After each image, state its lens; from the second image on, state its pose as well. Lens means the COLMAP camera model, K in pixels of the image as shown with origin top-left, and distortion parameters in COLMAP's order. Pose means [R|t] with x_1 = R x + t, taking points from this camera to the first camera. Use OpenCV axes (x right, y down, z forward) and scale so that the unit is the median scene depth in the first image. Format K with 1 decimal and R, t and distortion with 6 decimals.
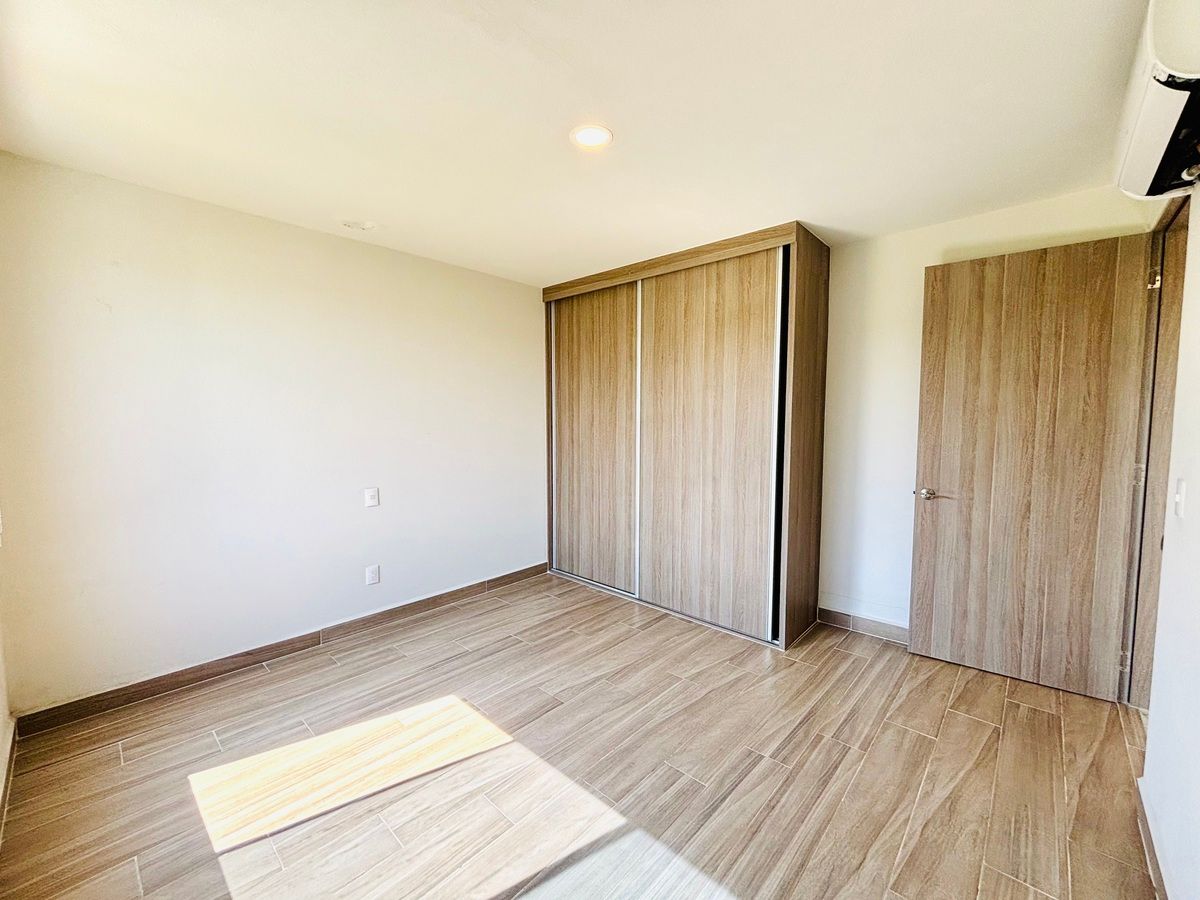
lens RADIAL K [[480.8, 0, 594.6], [0, 480.8, 446.0], [0, 0, 1]] dist [0.006556, -0.003198]
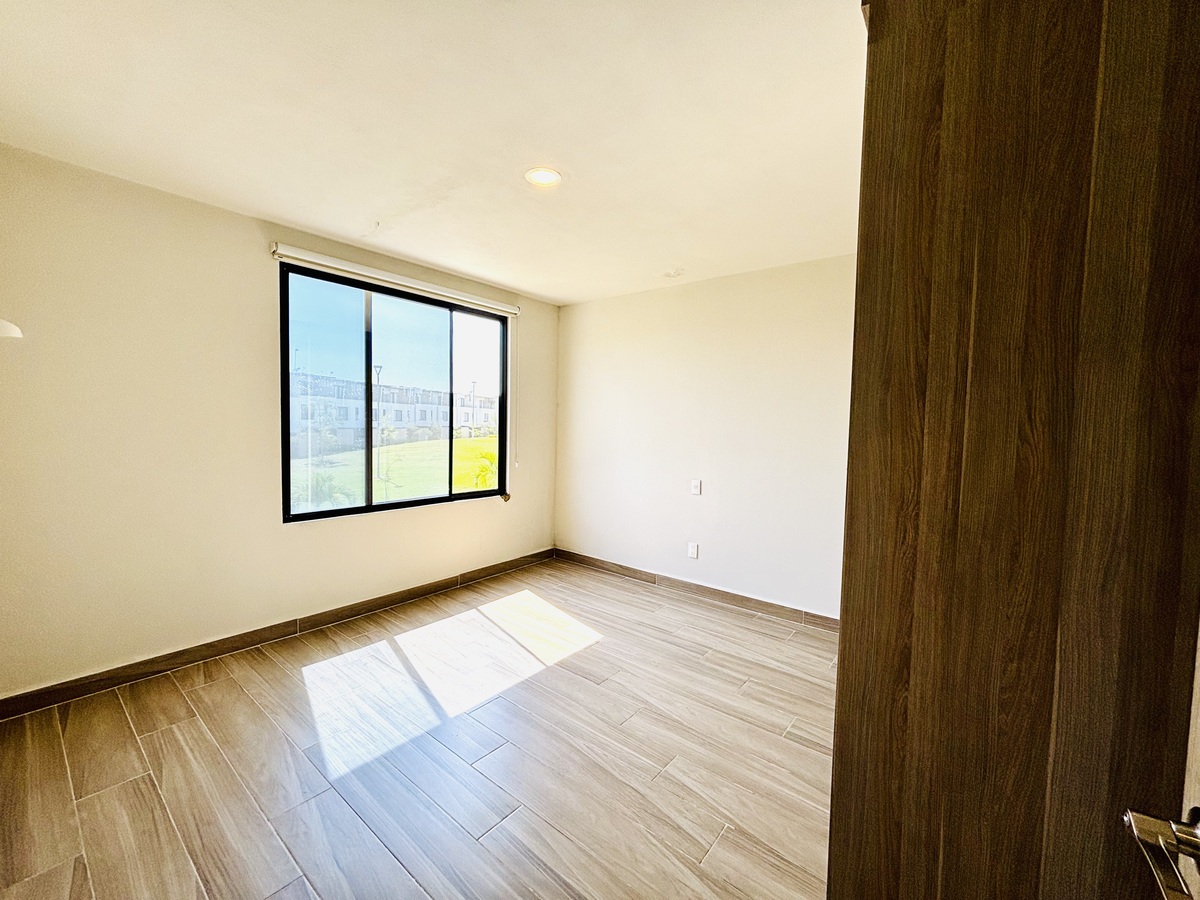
lens RADIAL K [[480.8, 0, 605.8], [0, 480.8, 446.5], [0, 0, 1]] dist [0.006556, -0.003198]
pose [[0.090461, 0.052785, -0.994500, 0.791185], [-0.089029, 0.995025, 0.044715, -0.032488], [0.991913, 0.084494, 0.094710, 0.711153]]
